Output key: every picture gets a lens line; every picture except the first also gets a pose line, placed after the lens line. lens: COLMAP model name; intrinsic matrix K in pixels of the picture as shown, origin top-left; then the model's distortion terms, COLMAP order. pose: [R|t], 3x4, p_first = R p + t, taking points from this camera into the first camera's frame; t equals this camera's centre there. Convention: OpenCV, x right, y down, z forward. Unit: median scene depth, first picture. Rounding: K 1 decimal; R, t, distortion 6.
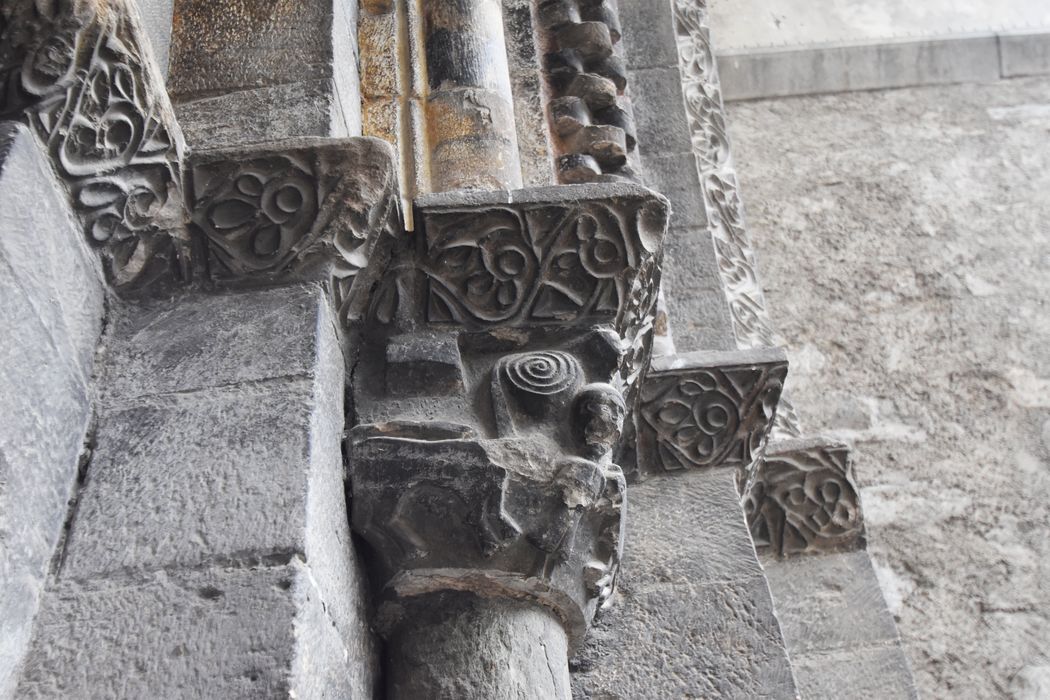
lens RADIAL K [[1057.5, 0, 523.9], [0, 1057.5, 353.9], [0, 0, 1]] dist [-0.069383, 0.000000]
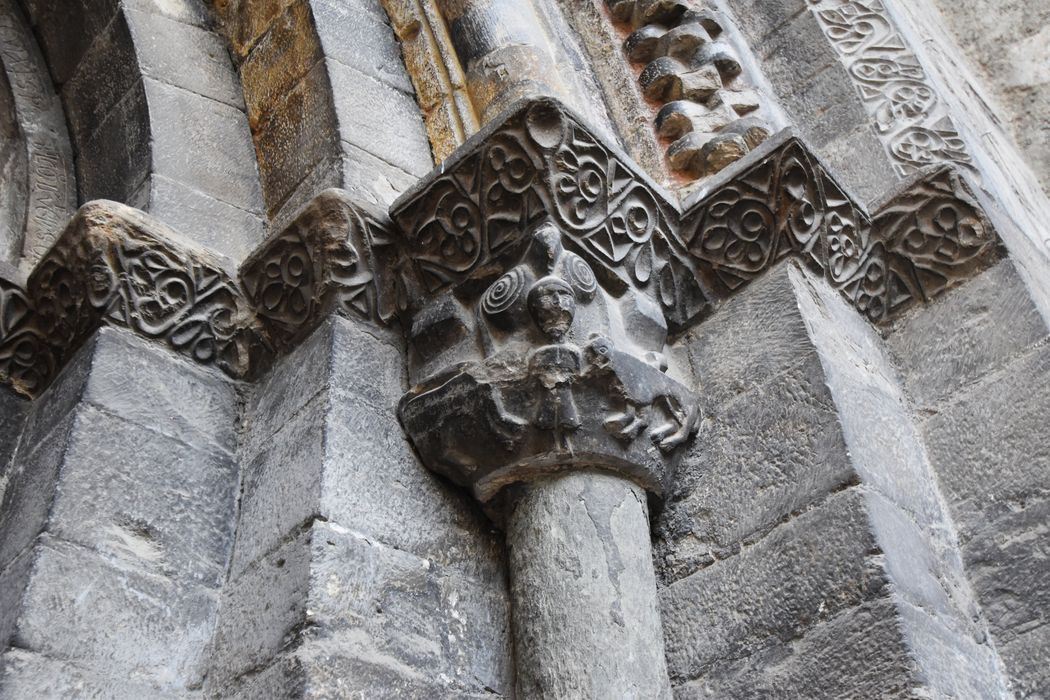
lens RADIAL K [[1057.5, 0, 526.2], [0, 1057.5, 353.7], [0, 0, 1]] dist [-0.069383, 0.000000]
pose [[0.730747, -0.410894, -0.545137, 0.648180], [0.465948, 0.883834, -0.041590, 0.138405], [0.498900, -0.223614, 0.837314, -0.006504]]
